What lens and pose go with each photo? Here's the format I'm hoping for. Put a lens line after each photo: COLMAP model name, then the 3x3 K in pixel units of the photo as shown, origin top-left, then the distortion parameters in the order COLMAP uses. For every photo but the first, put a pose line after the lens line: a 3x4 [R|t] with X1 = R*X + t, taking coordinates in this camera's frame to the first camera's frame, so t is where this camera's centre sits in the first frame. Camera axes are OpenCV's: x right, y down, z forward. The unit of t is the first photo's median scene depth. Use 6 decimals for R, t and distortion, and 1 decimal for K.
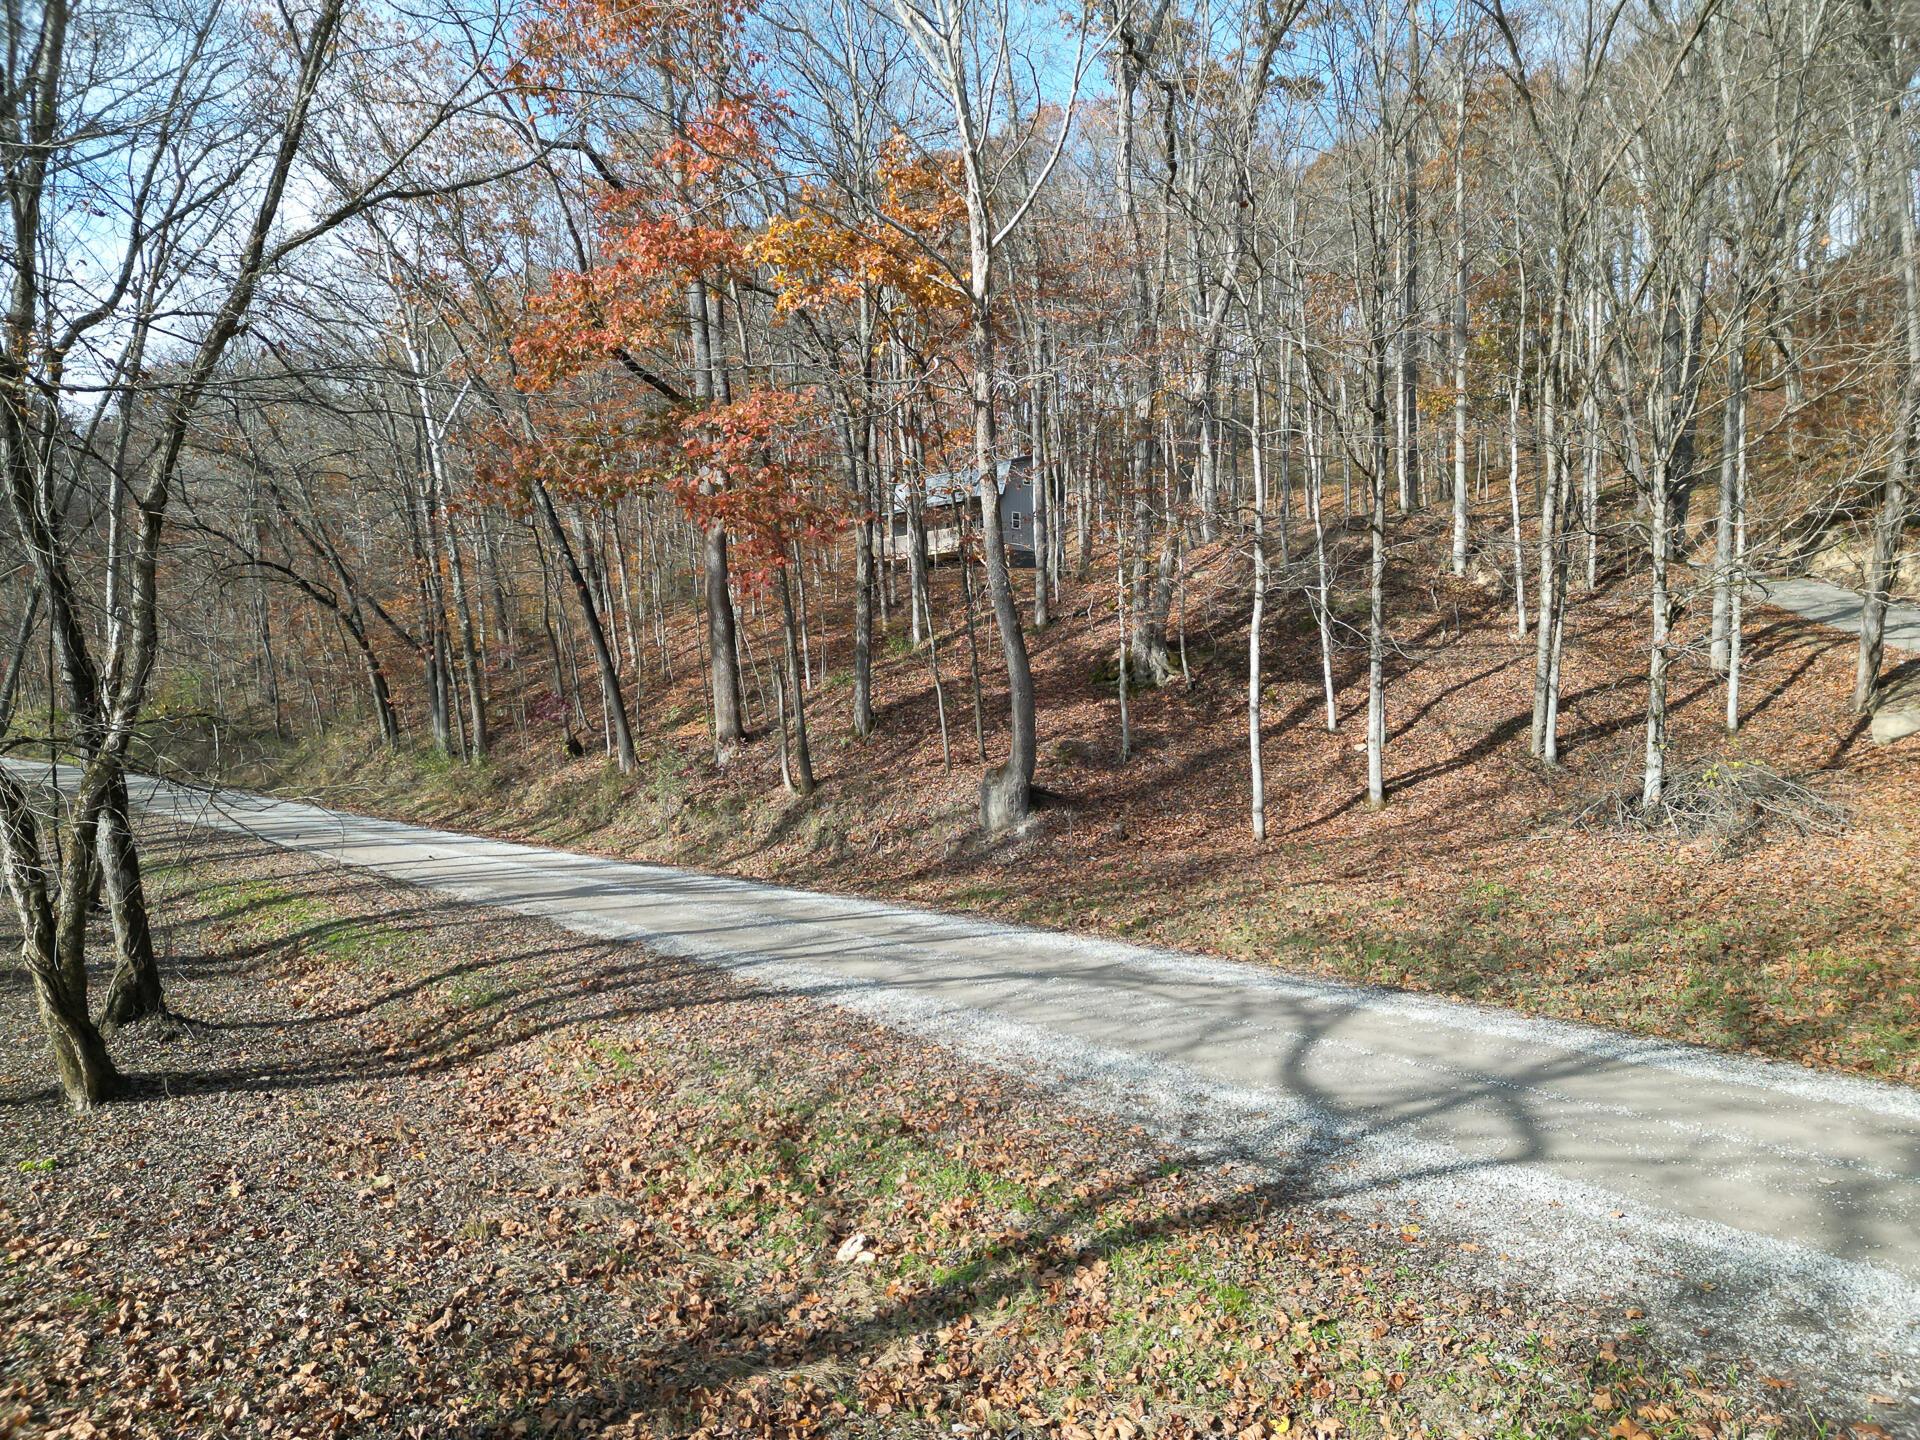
lens RADIAL K [[1326.3, 0, 964.3], [0, 1326.3, 718.4], [0, 0, 1]] dist [0.063823, -0.051544]
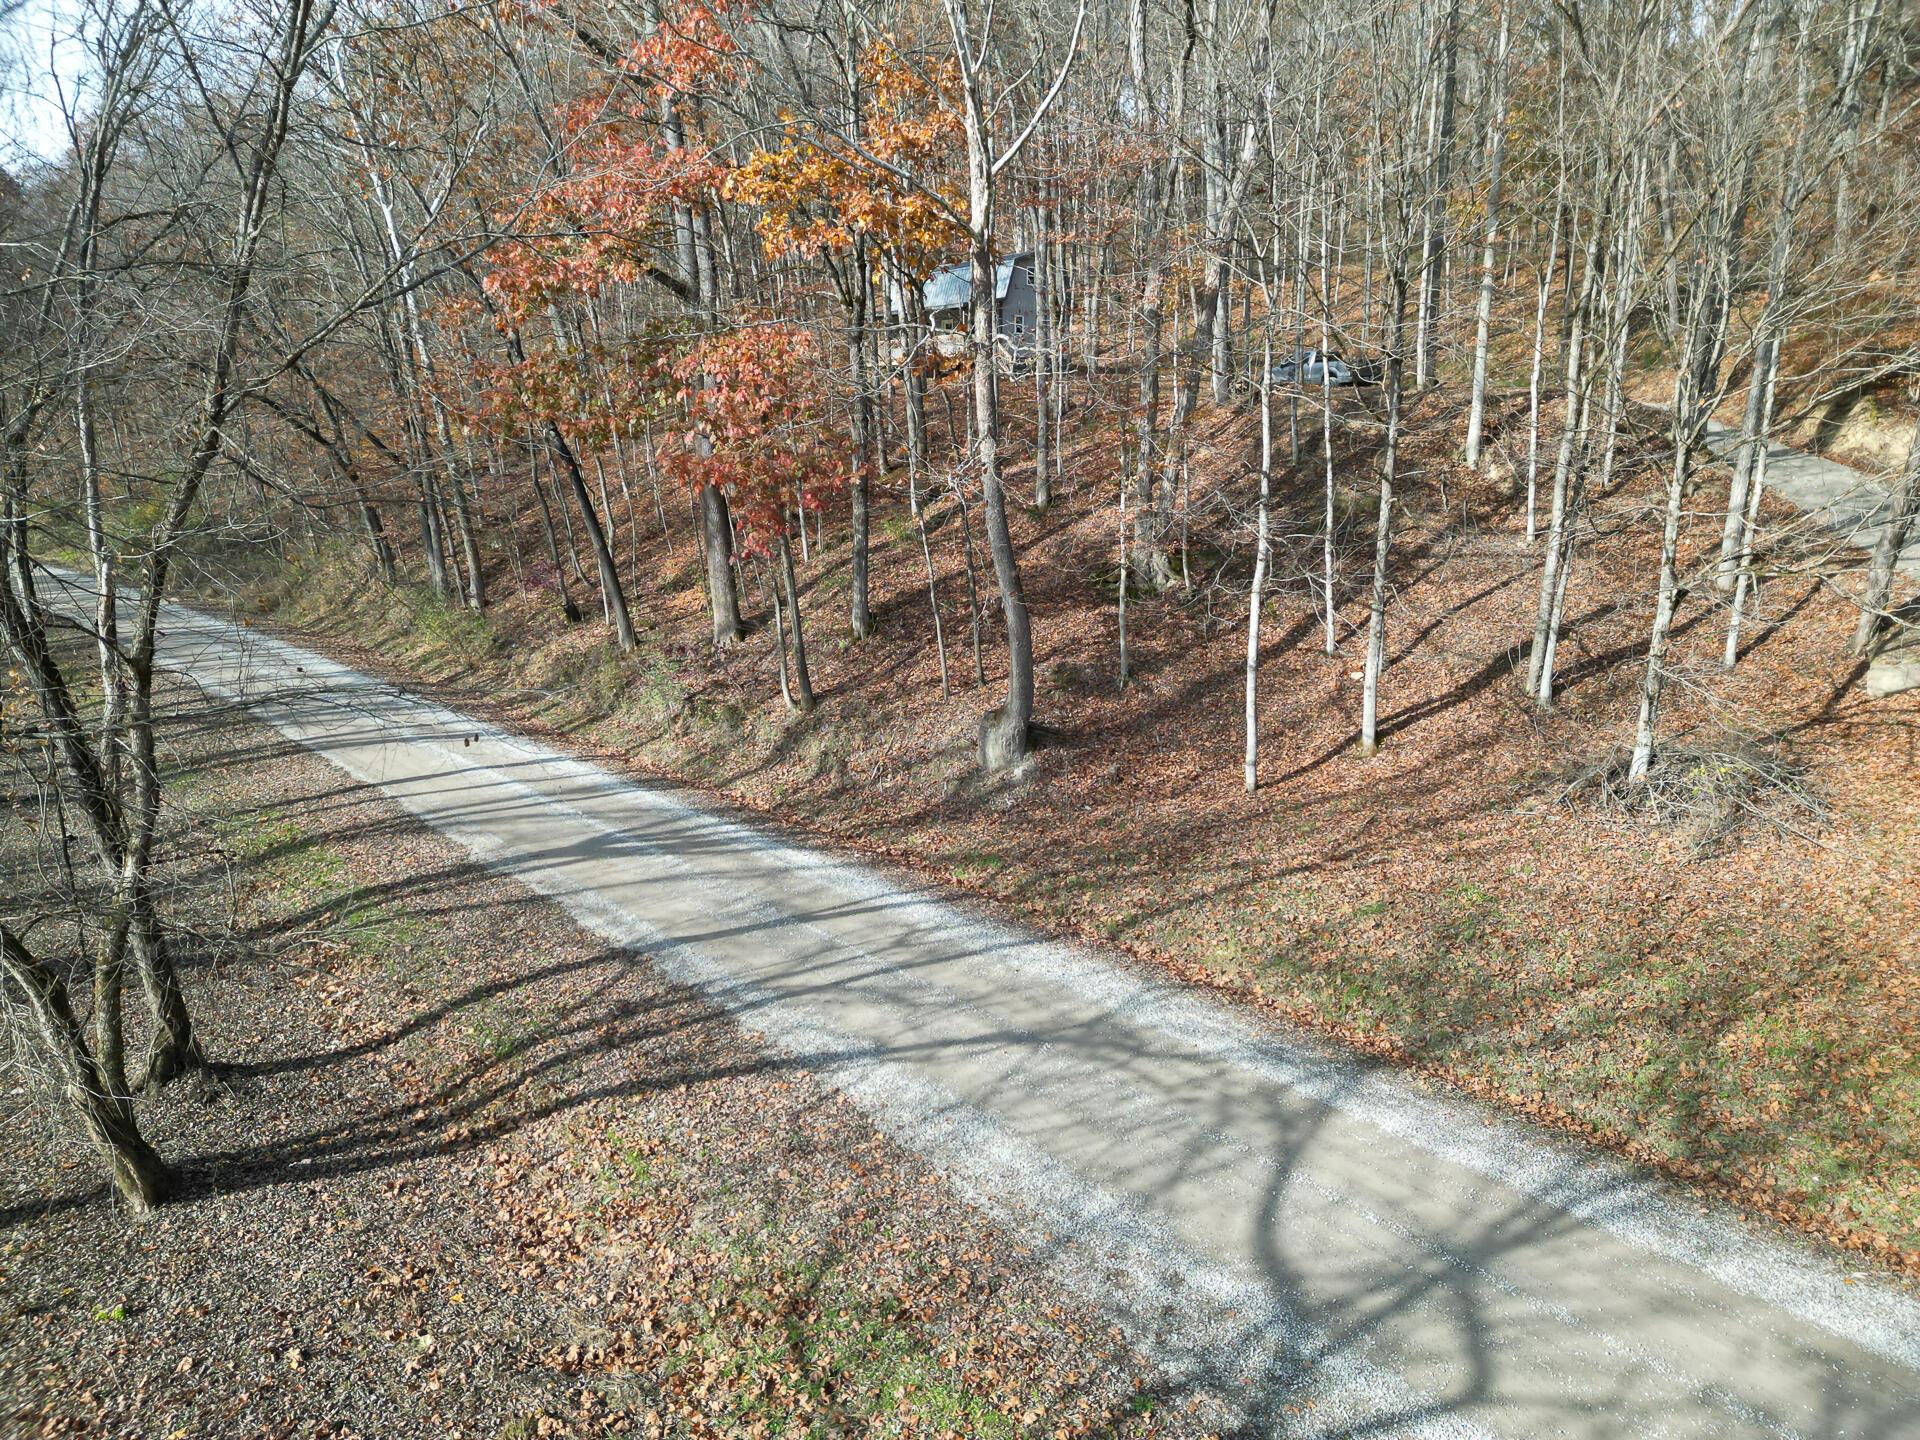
lens RADIAL K [[1326.3, 0, 964.5], [0, 1326.3, 707.0], [0, 0, 1]] dist [0.063823, -0.051544]
pose [[0.999999, 0.001145, -0.000726, 0.003017], [-0.000978, 0.980157, 0.198223, -0.204253], [0.000938, -0.198222, 0.980157, 0.014987]]
